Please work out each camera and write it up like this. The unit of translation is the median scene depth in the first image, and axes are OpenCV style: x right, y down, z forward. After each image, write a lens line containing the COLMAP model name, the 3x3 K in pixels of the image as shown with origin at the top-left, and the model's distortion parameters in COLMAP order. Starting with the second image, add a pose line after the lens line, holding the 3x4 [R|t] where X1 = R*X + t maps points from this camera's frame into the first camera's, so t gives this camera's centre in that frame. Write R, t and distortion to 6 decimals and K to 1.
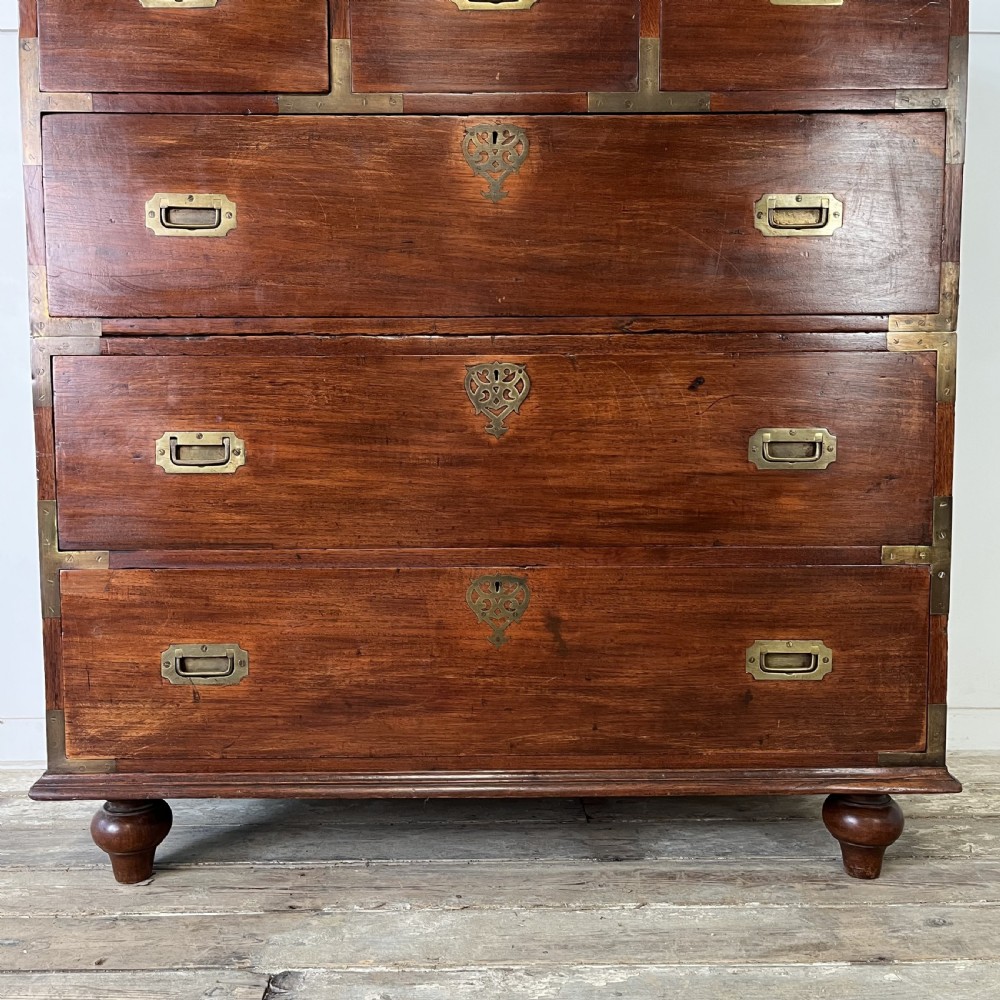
lens RADIAL K [[1005.7, 0, 502.8], [0, 1005.7, 512.9], [0, 0, 1]] dist [0.013670, 0.000000]
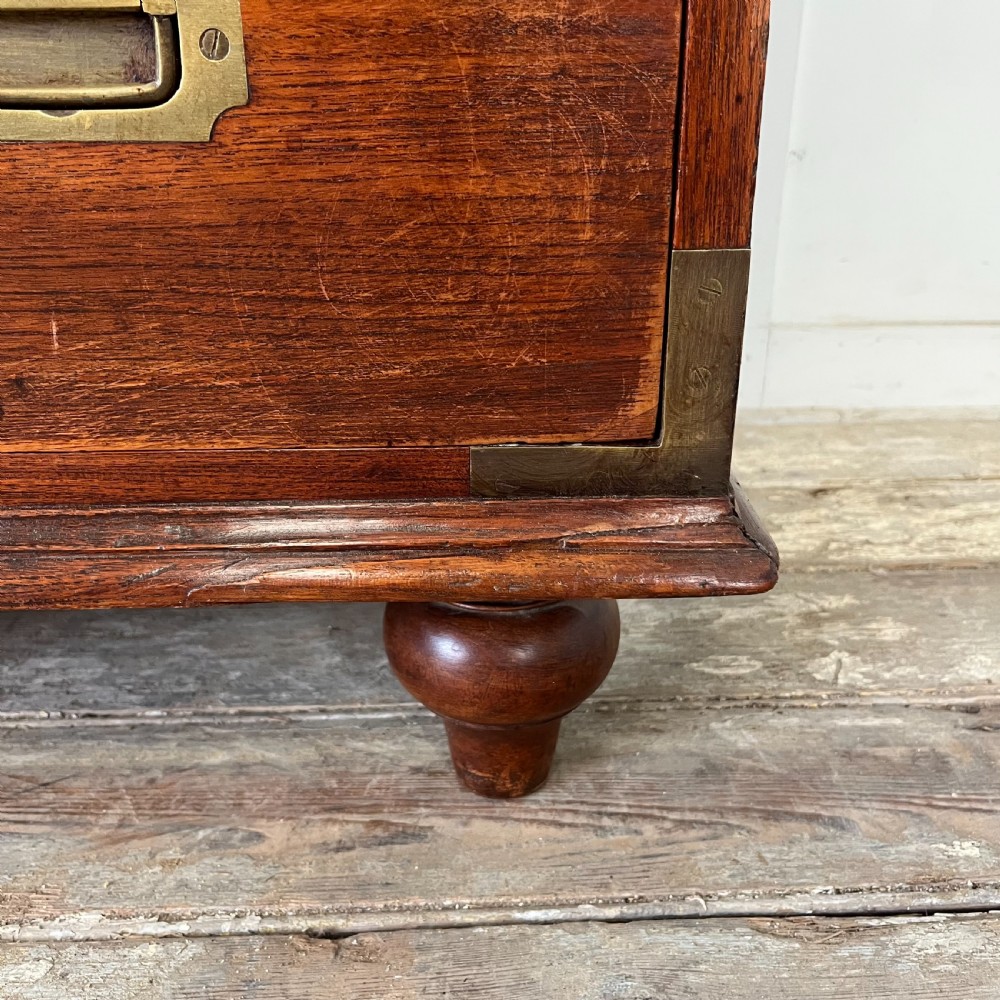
lens RADIAL K [[1005.7, 0, 503.0], [0, 1005.7, 502.3], [0, 0, 1]] dist [0.013670, 0.000000]
pose [[0.999885, -0.007639, 0.013085, 0.386197], [0.002890, 0.943896, 0.330231, 0.170897], [-0.014874, -0.330155, 0.943810, 0.772150]]
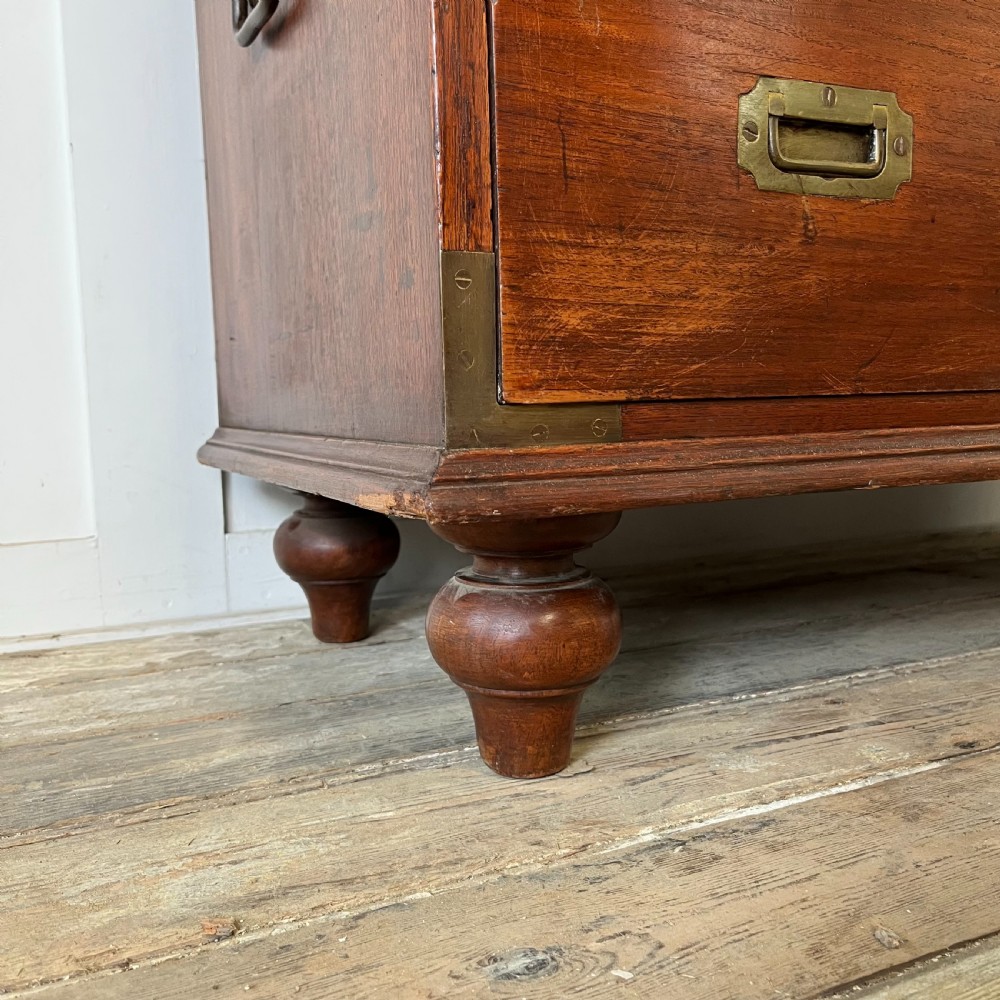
lens RADIAL K [[1005.7, 0, 489.8], [0, 1005.7, 516.9], [0, 0, 1]] dist [0.013670, 0.000000]
pose [[0.906851, -0.067123, 0.416072, -0.586403], [0.060415, 0.997744, 0.029285, 0.275825], [-0.417098, -0.001420, 0.908860, 0.710440]]
